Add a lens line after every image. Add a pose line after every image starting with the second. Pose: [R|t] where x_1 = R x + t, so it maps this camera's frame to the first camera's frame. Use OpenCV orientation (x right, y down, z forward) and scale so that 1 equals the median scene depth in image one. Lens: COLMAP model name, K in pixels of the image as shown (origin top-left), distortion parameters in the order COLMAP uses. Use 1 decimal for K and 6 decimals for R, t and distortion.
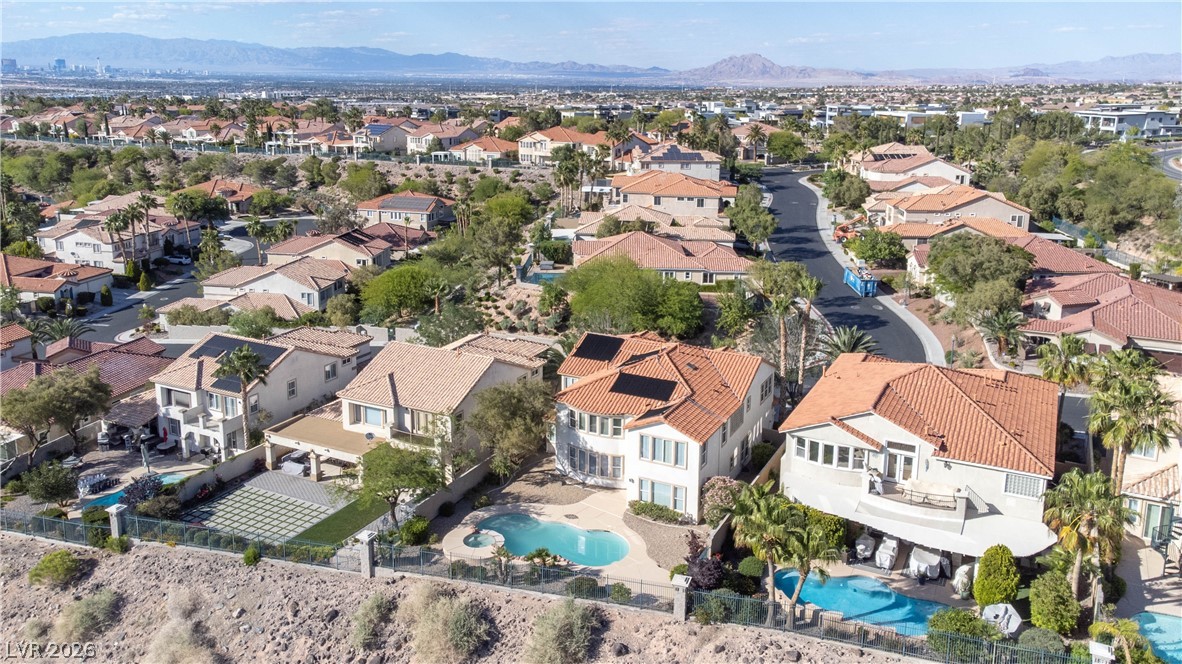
lens RADIAL K [[920.6, 0, 585.9], [0, 920.6, 329.2], [0, 0, 1]] dist [0.039940, 0.015265]
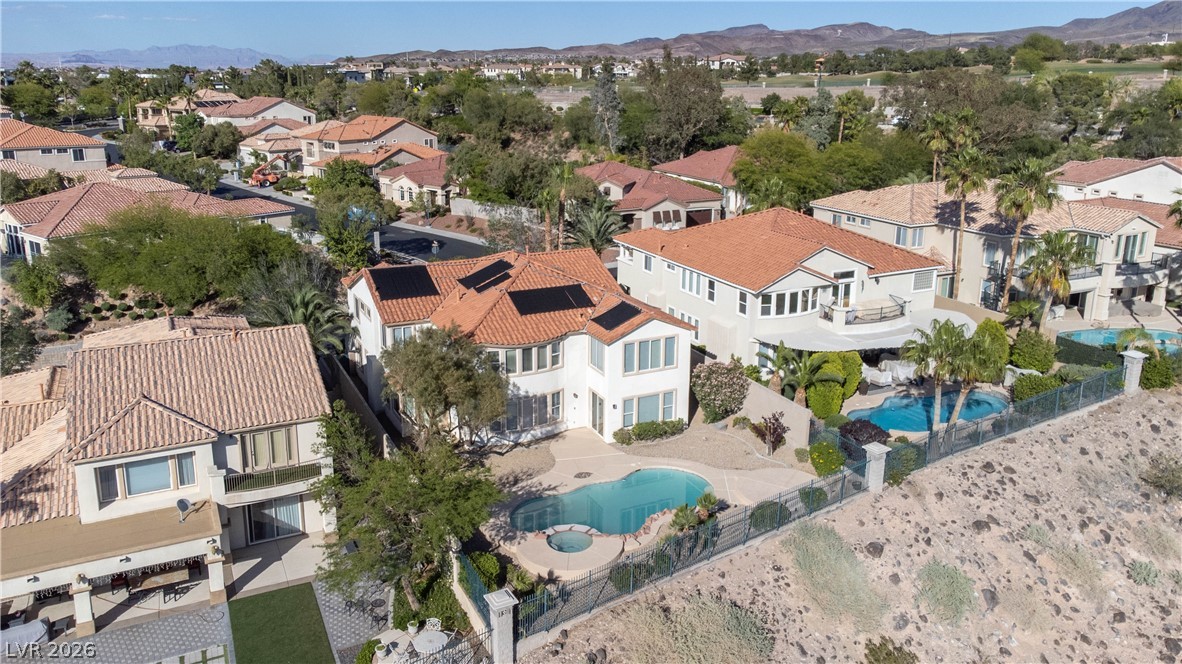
lens RADIAL K [[896.3, 0, 586.9], [0, 896.3, 332.3], [0, 0, 1]] dist [0.031342, 0.034245]
pose [[0.594721, -0.231366, 0.769920, -0.455493], [0.216597, 0.968393, 0.123699, 0.002001], [-0.774204, 0.093196, 0.626037, 0.445332]]
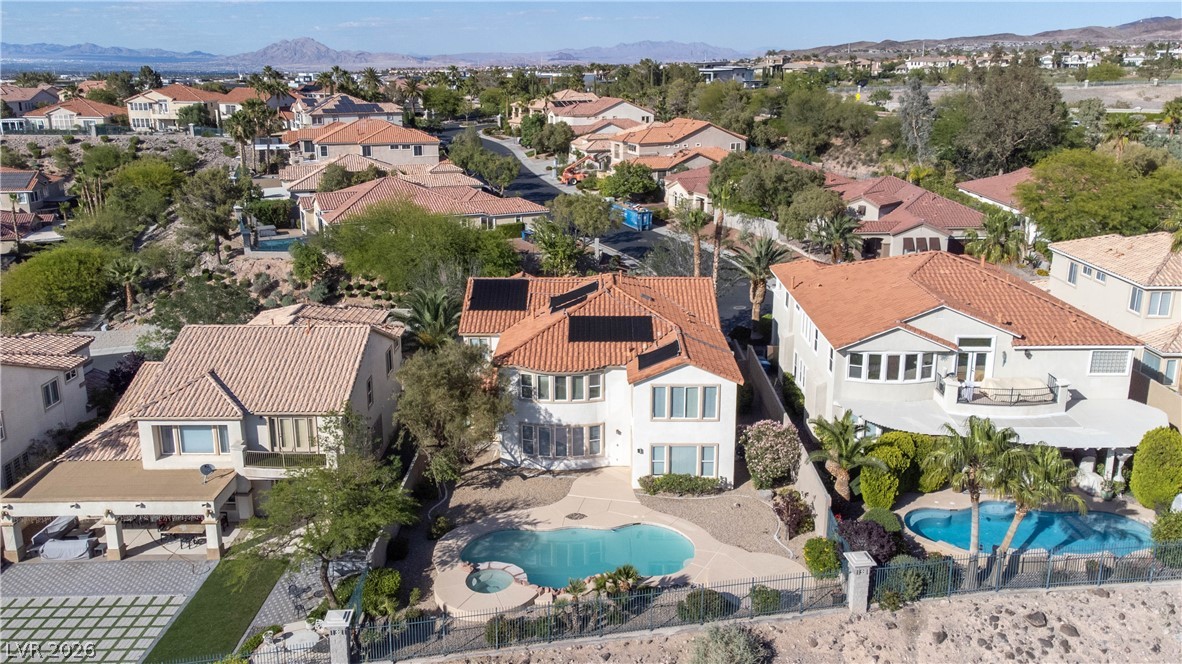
lens RADIAL K [[909.6, 0, 587.4], [0, 909.6, 332.1], [0, 0, 1]] dist [0.031965, 0.026747]
pose [[0.893972, -0.137712, 0.426437, -0.242227], [0.129512, 0.990399, 0.048330, 0.023790], [-0.428999, 0.012024, 0.903225, 0.297203]]
